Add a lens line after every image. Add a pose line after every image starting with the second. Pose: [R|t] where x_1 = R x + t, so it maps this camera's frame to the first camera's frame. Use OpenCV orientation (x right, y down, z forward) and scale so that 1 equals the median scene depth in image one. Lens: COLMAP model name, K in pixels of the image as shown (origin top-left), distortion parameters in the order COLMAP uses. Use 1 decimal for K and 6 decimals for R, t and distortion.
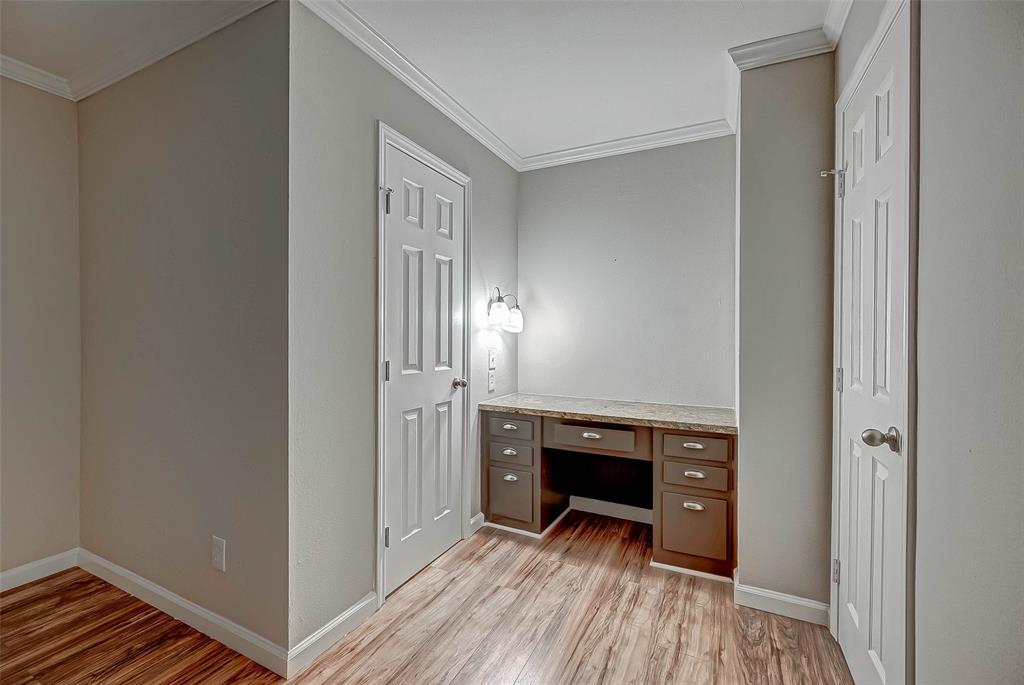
lens RADIAL K [[417.7, 0, 513.8], [0, 417.7, 339.2], [0, 0, 1]] dist [-0.000630, 0.000102]
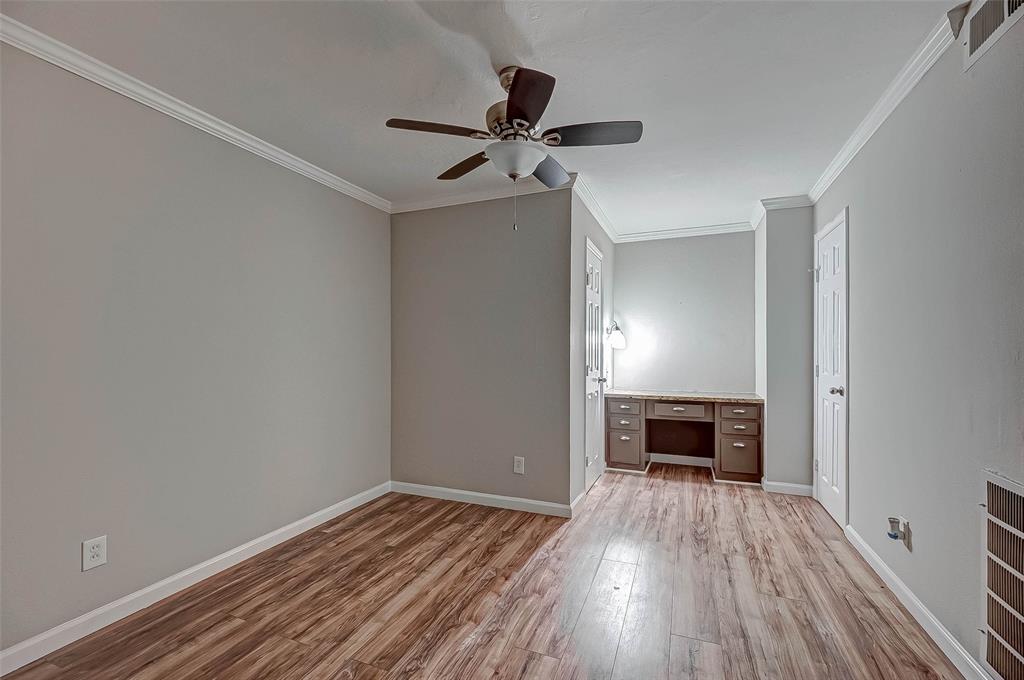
lens RADIAL K [[427.9, 0, 526.1], [0, 427.9, 354.1], [0, 0, 1]] dist [0.000540, 0.000000]
pose [[0.995332, -0.011447, 0.095831, -0.684943], [0.011156, 0.999931, 0.003575, -0.006864], [-0.095865, -0.002489, 0.995391, -0.775267]]
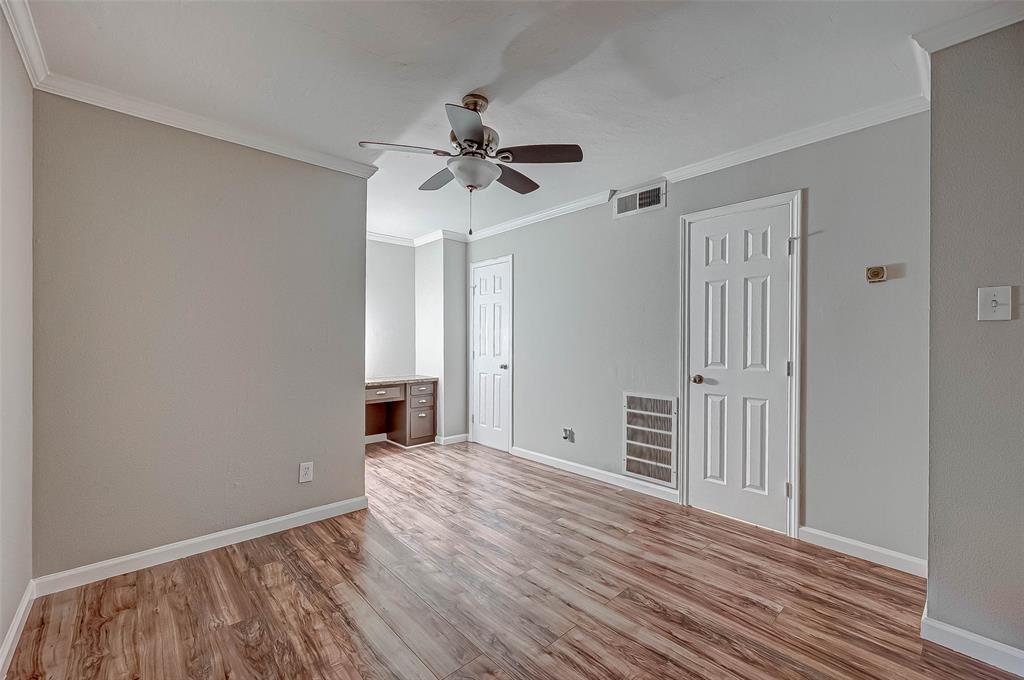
lens RADIAL K [[411.0, 0, 522.4], [0, 411.0, 343.2], [0, 0, 1]] dist [0.000413, 0.000014]
pose [[0.349493, -0.013119, 0.936847, -1.557476], [0.006060, 0.999913, 0.011741, -0.016932], [-0.936919, 0.001574, 0.349542, -0.312460]]
